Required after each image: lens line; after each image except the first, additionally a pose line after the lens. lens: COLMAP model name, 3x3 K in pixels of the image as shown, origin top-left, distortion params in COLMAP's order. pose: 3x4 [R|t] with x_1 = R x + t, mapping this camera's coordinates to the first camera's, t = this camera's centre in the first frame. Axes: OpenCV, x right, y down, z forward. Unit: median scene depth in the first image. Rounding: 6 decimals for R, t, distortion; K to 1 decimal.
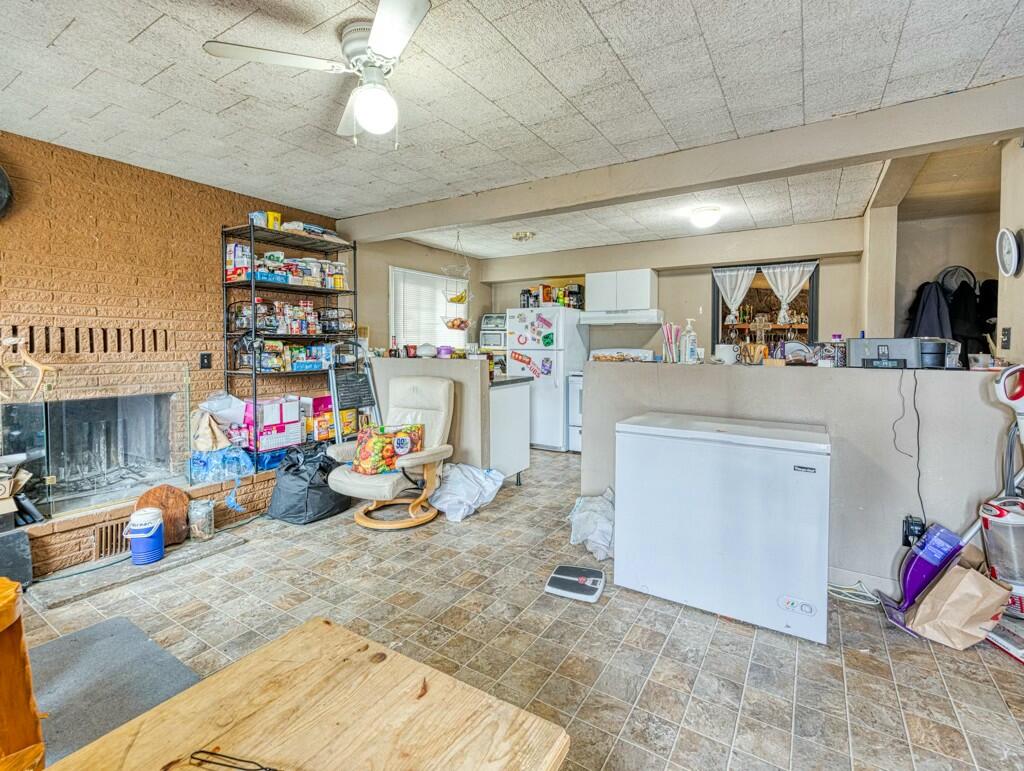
lens RADIAL K [[475.8, 0, 513.9], [0, 475.8, 360.5], [0, 0, 1]] dist [-0.002709, -0.000199]
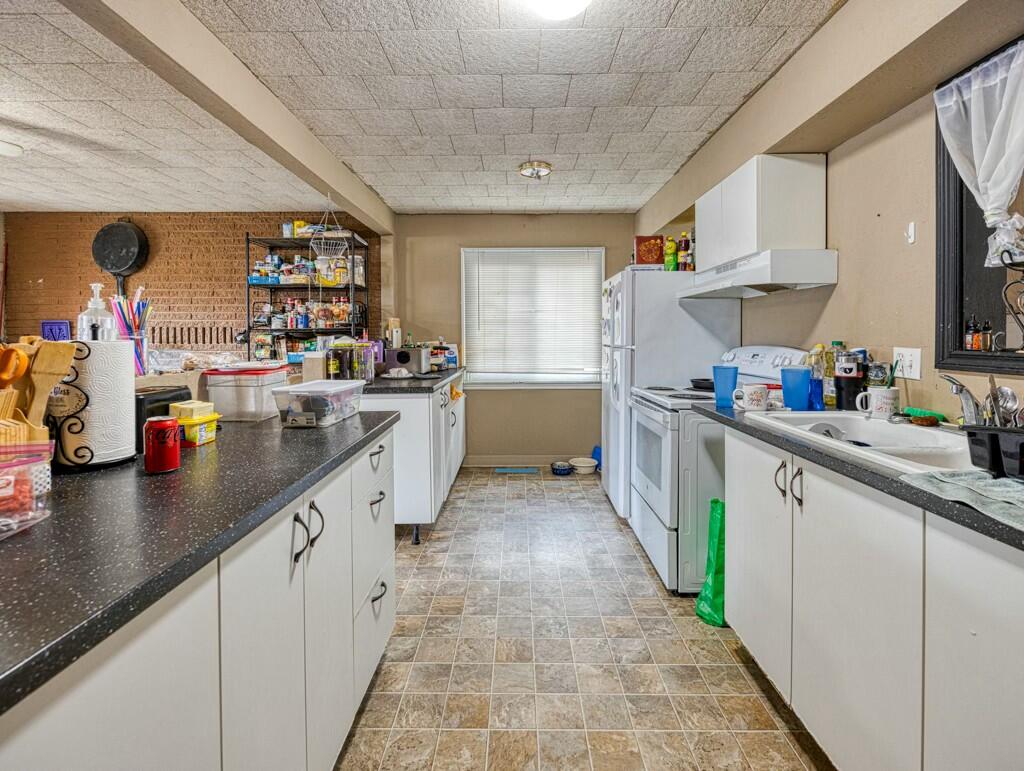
lens RADIAL K [[475.8, 0, 513.9], [0, 475.8, 360.5], [0, 0, 1]] dist [-0.002709, -0.000199]
pose [[0.535888, 0.042811, -0.843203, 0.798031], [-0.022484, 0.999083, 0.036436, -0.035069], [0.843990, -0.000567, 0.536359, 0.893535]]
